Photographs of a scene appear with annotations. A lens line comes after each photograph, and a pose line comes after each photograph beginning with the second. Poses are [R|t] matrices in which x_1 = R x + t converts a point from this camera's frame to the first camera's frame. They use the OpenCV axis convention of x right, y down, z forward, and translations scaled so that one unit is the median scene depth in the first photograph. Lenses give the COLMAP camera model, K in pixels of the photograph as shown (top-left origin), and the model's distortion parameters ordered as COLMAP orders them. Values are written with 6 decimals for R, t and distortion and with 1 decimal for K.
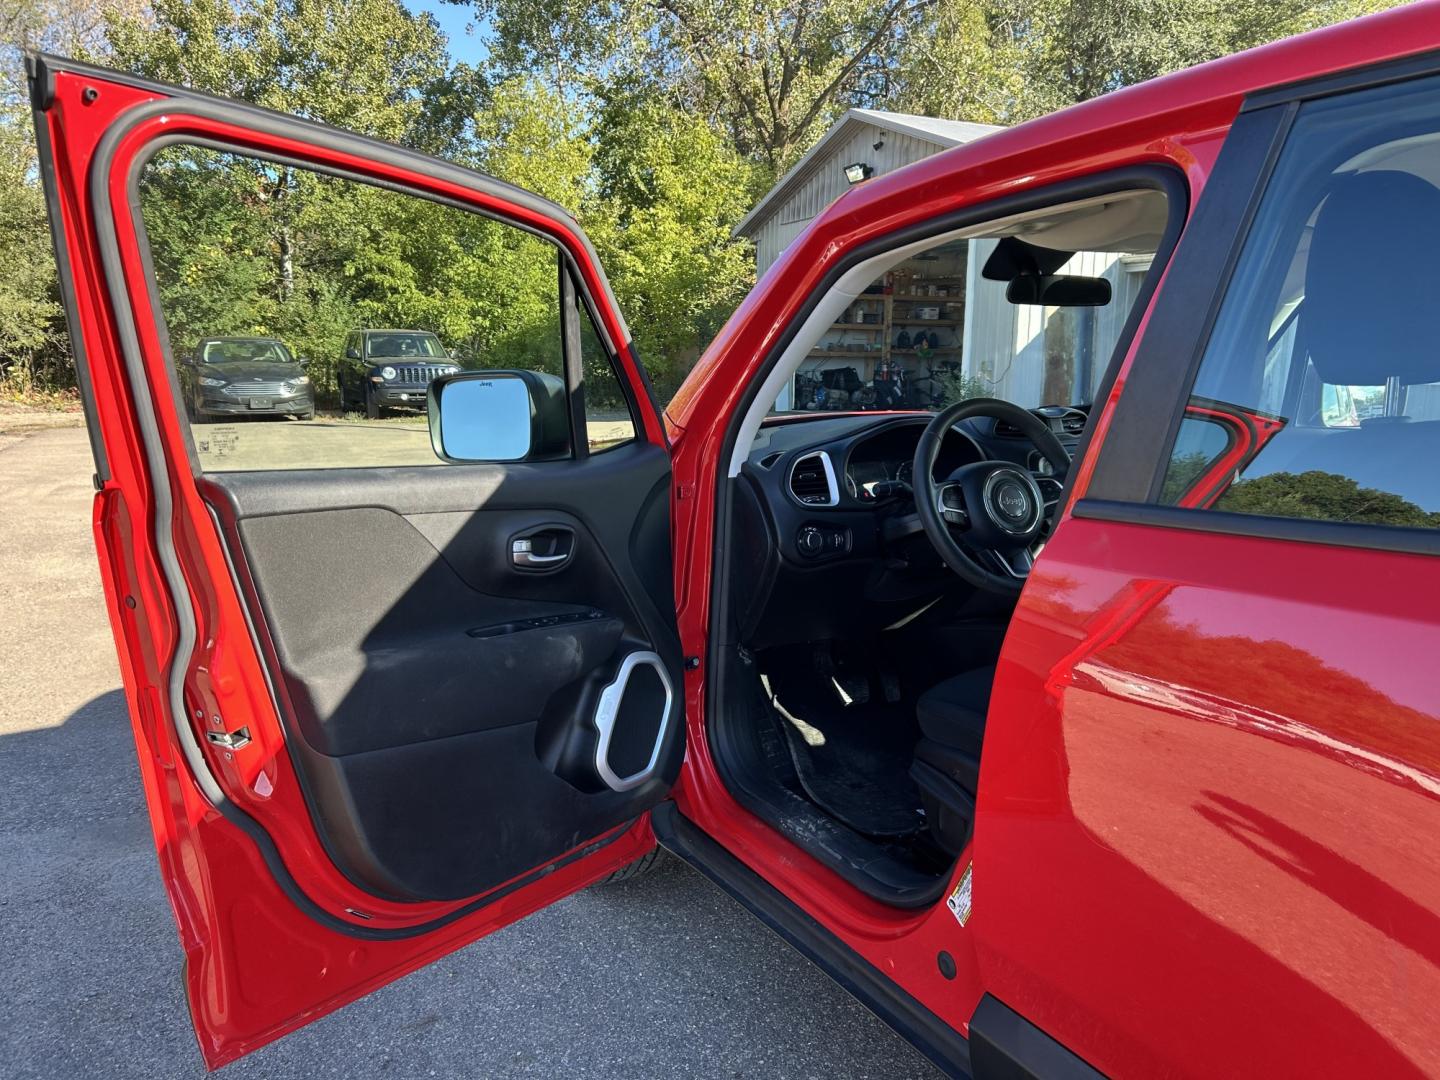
lens RADIAL K [[1090.6, 0, 709.5], [0, 1090.6, 547.6], [0, 0, 1]] dist [0.032787, -0.036505]
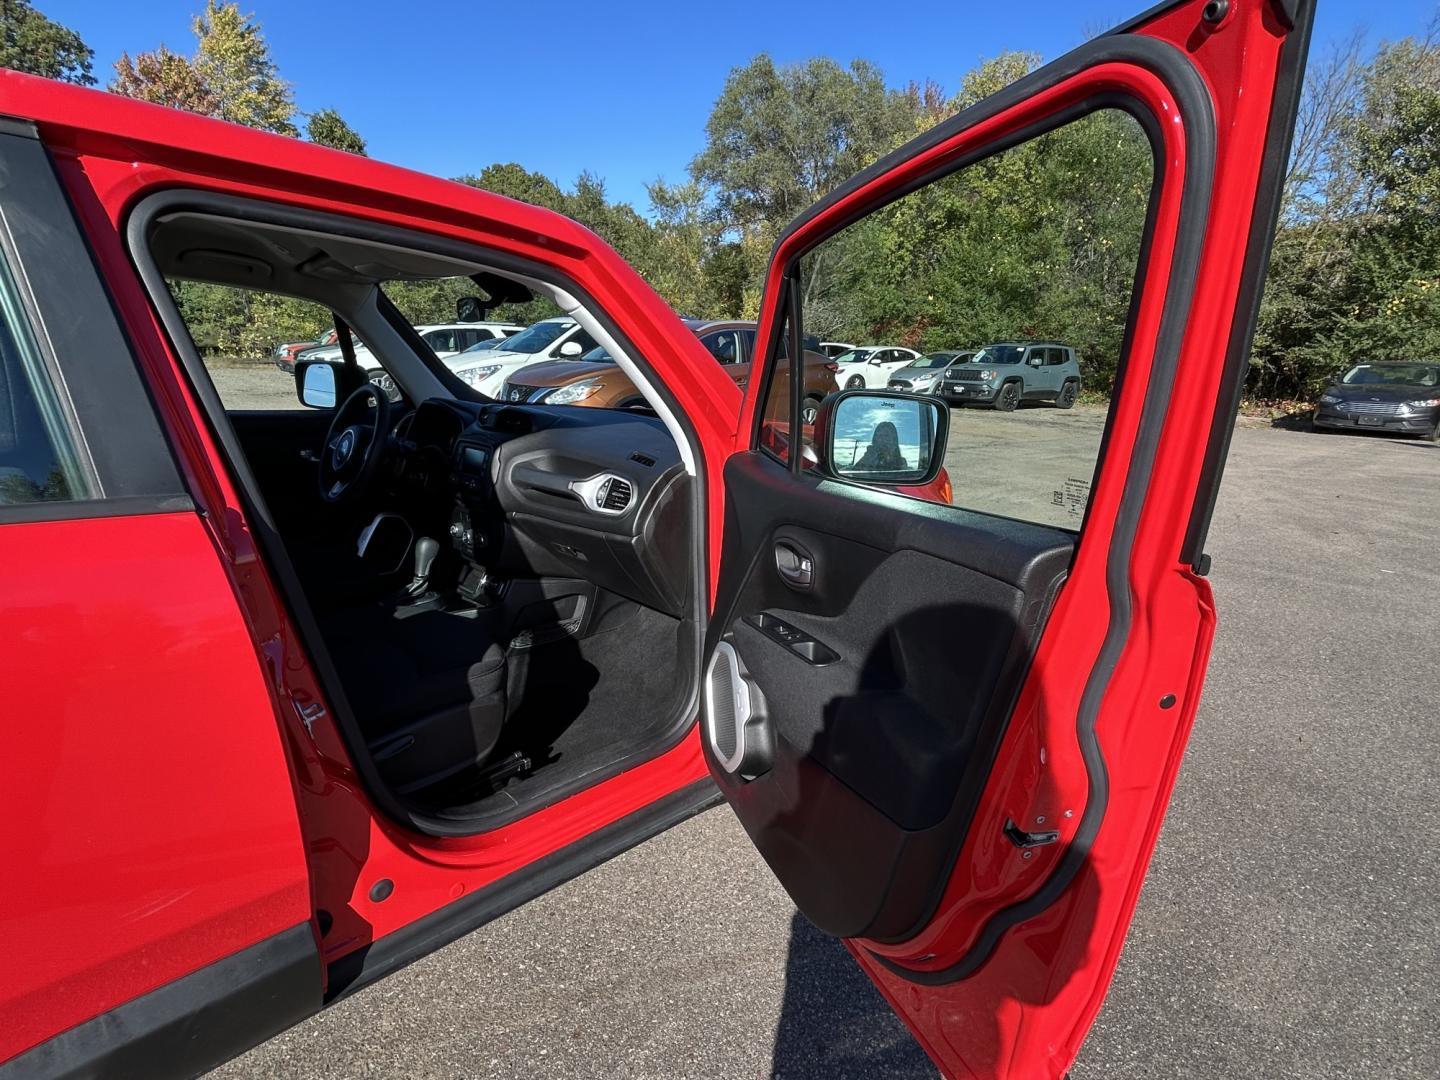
lens RADIAL K [[750.2, 0, 718.6], [0, 750.2, 549.3], [0, 0, 1]] dist [-0.016396, 0.007811]
pose [[0.273608, 0.247877, -0.929352, 0.117423], [-0.192462, 0.960790, 0.199600, -0.019907], [0.942389, 0.124253, 0.310587, 0.101494]]
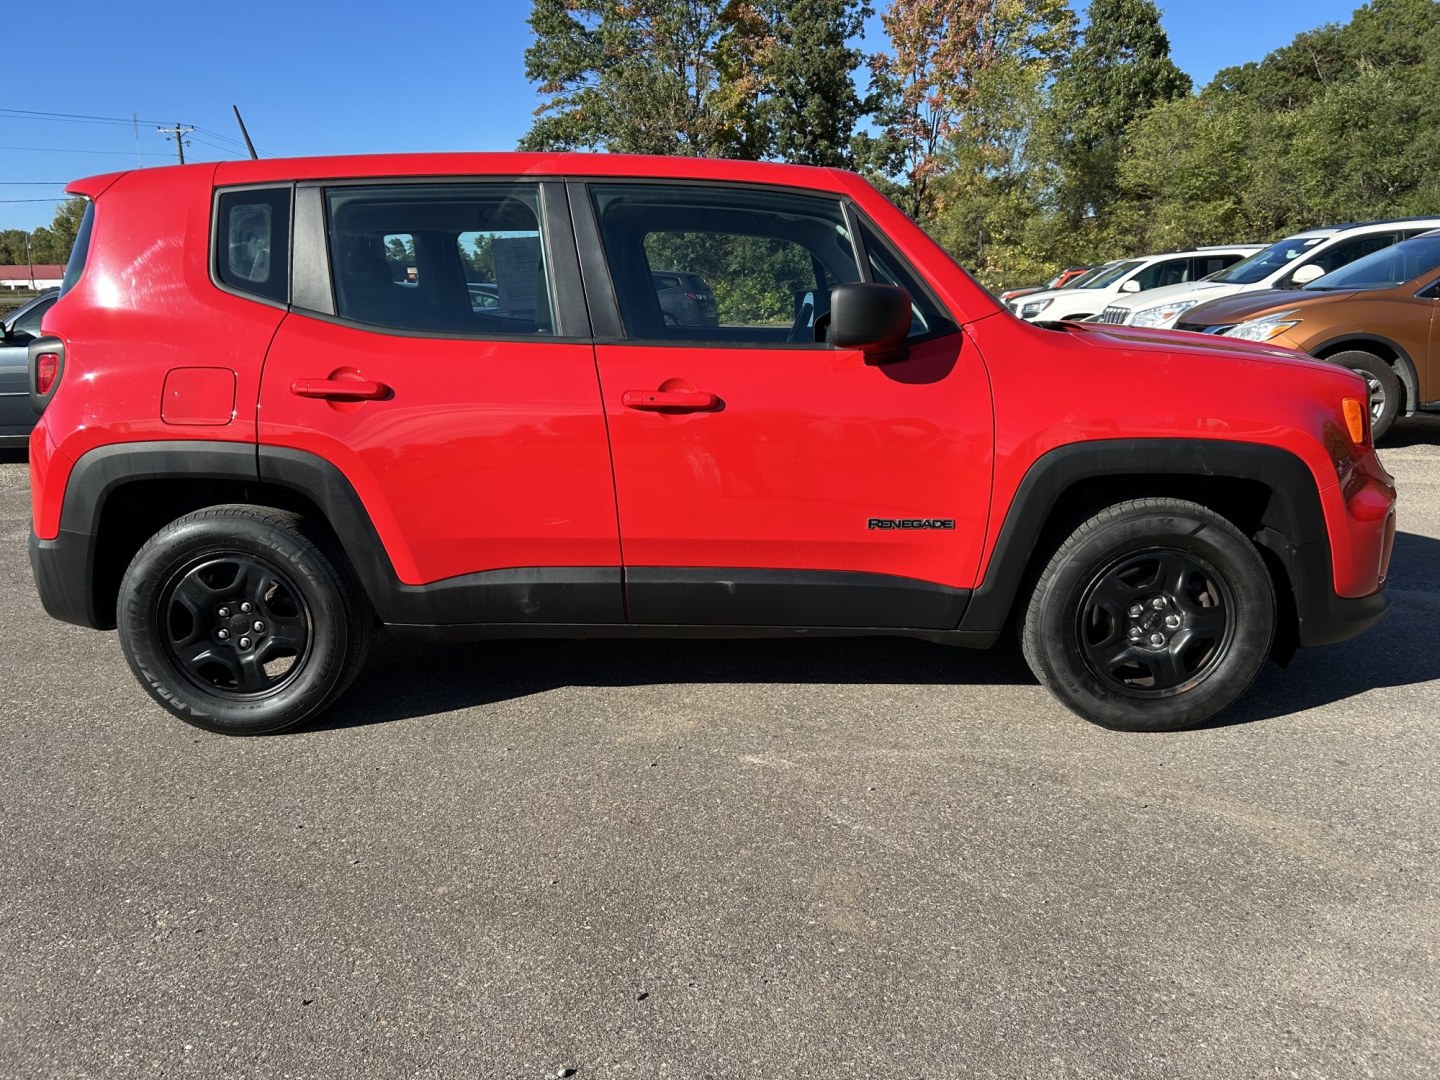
lens RADIAL K [[1090.6, 0, 703.4], [0, 1090.6, 534.2], [0, 0, 1]] dist [0.032787, -0.036505]
pose [[-0.505826, 0.187915, -0.841919, 0.176437], [-0.136765, 0.946171, 0.293352, -0.026296], [0.851725, 0.263531, -0.452898, 0.161205]]
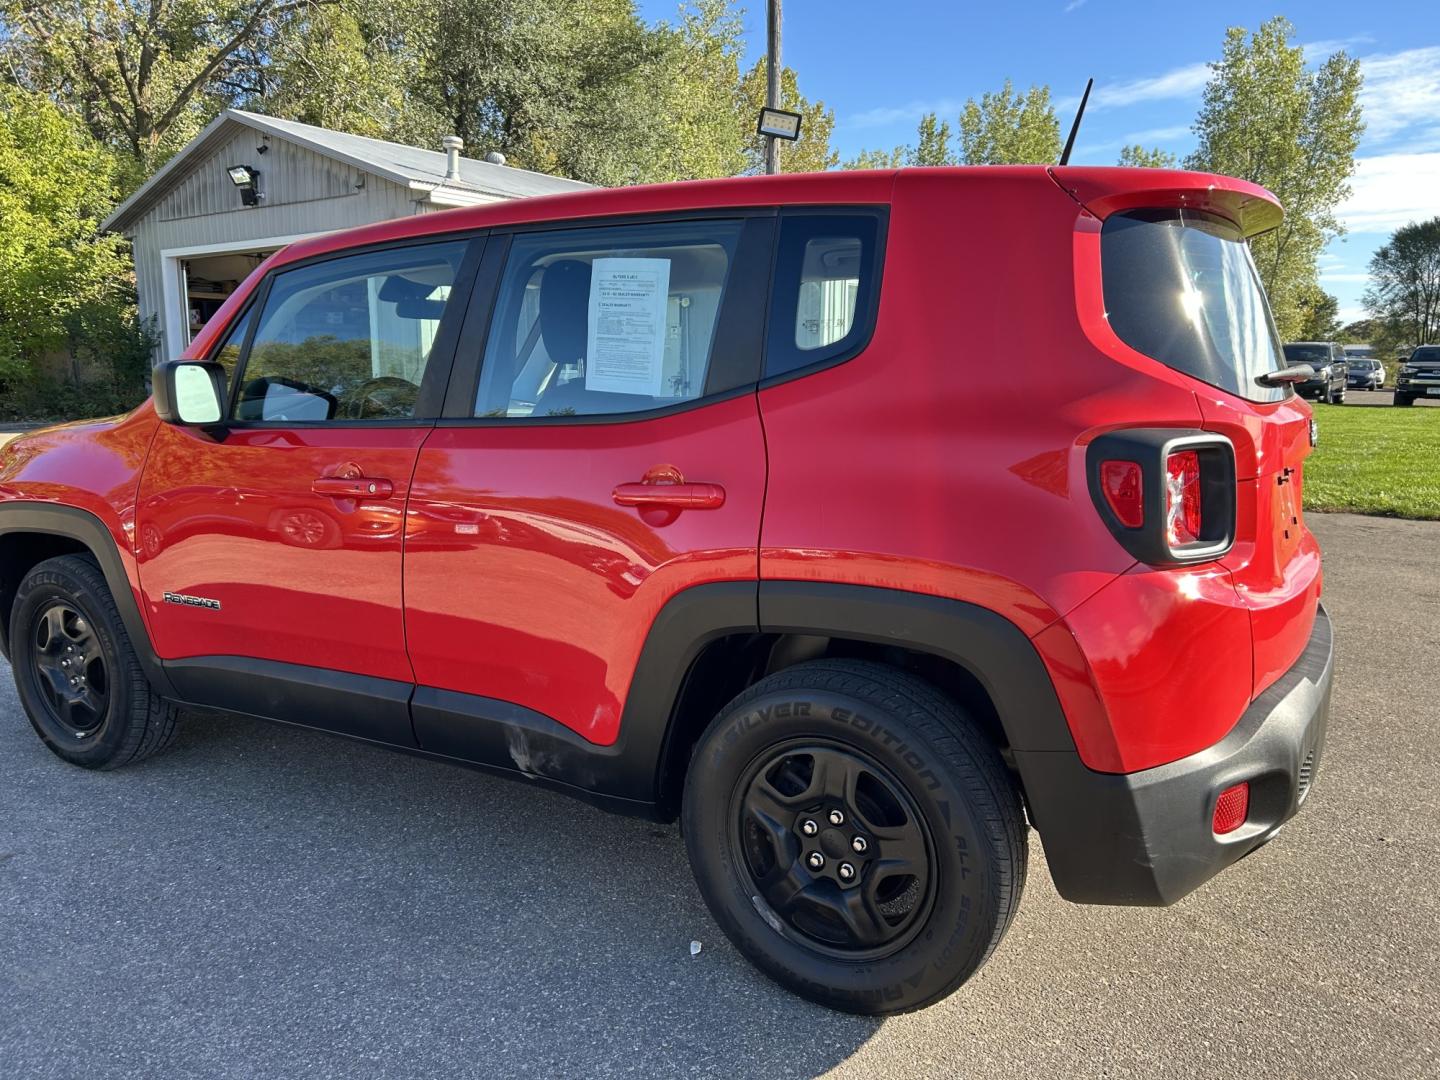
lens RADIAL K [[1090.6, 0, 731.5], [0, 1090.6, 544.7], [0, 0, 1]] dist [0.032787, -0.036505]
pose [[0.858922, -0.092846, 0.503620, -0.013045], [0.096113, 0.995178, 0.019547, 0.011117], [-0.503007, 0.031615, 0.863704, -0.055944]]
